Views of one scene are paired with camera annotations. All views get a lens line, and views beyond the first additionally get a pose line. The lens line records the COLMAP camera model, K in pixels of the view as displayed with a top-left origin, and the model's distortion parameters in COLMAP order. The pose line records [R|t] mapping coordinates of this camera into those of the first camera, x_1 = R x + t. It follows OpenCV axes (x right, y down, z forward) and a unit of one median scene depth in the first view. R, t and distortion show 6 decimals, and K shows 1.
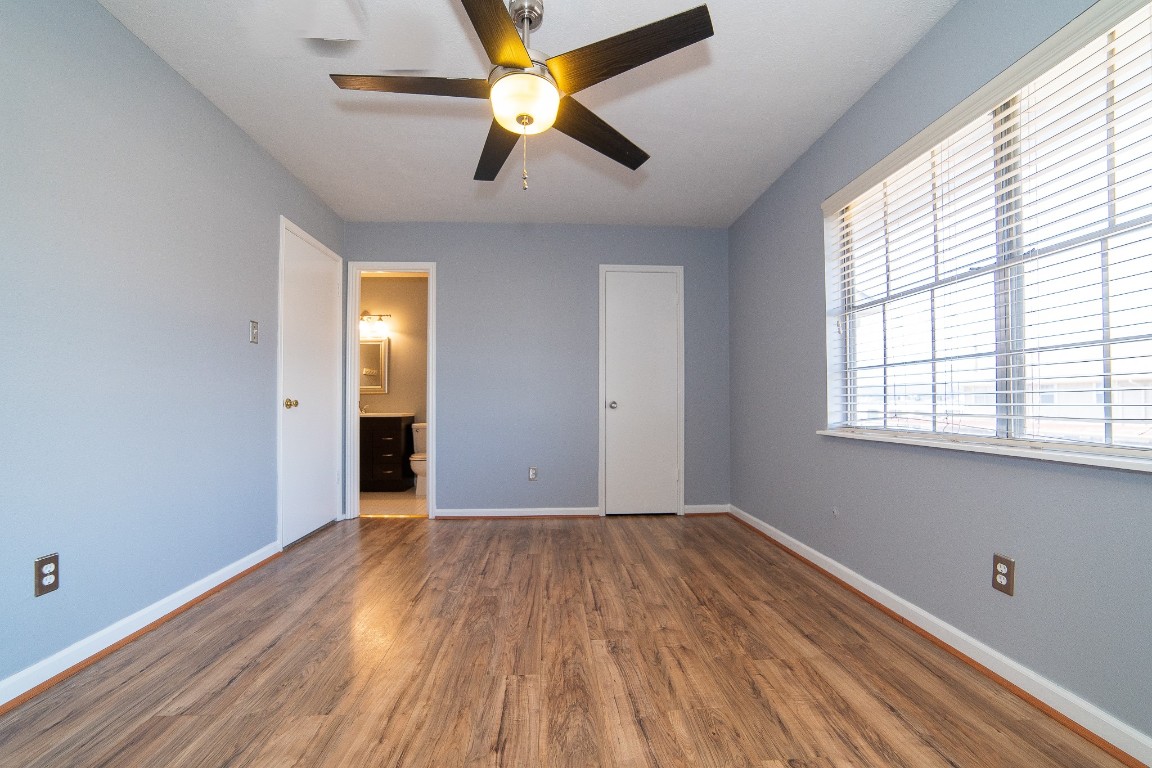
lens RADIAL K [[457.1, 0, 584.8], [0, 457.1, 402.6], [0, 0, 1]] dist [-0.012901, -0.000101]
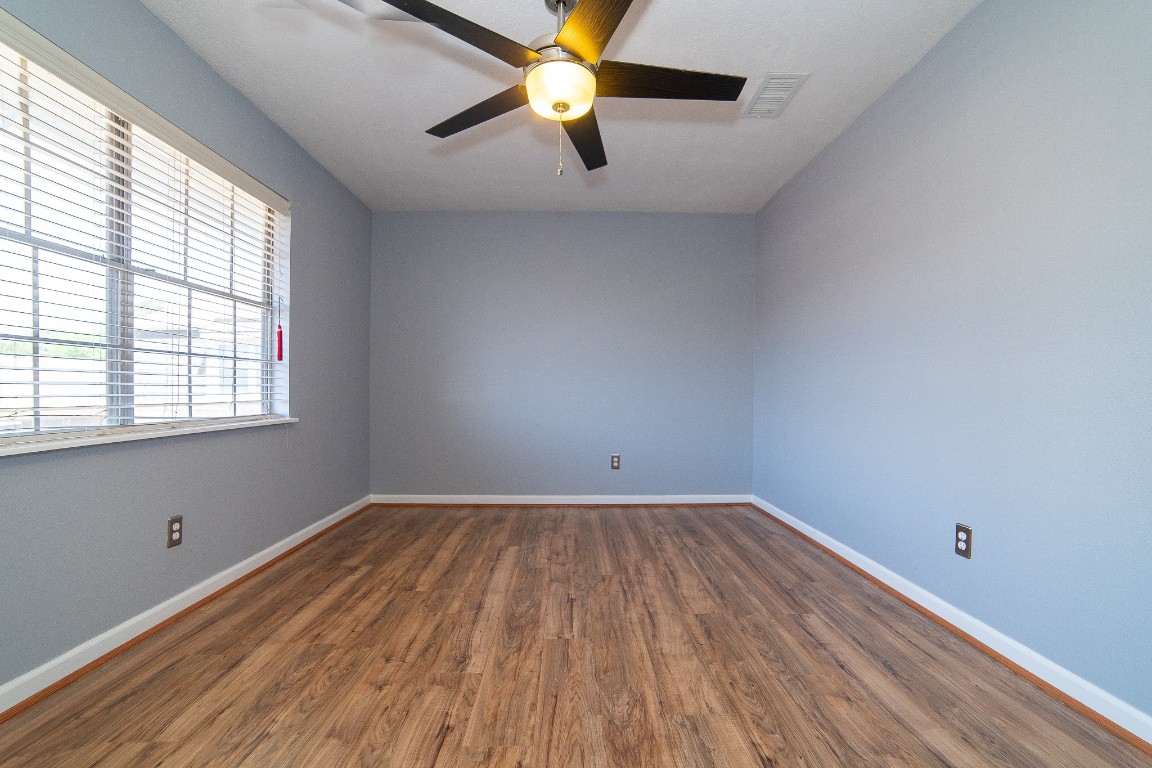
lens RADIAL K [[457.1, 0, 573.2], [0, 457.1, 391.9], [0, 0, 1]] dist [-0.012901, -0.000101]
pose [[-0.997678, -0.000518, 0.068104, -0.234881], [-0.000330, 0.999996, 0.002768, -0.006785], [-0.068106, 0.002739, -0.997674, 2.015922]]
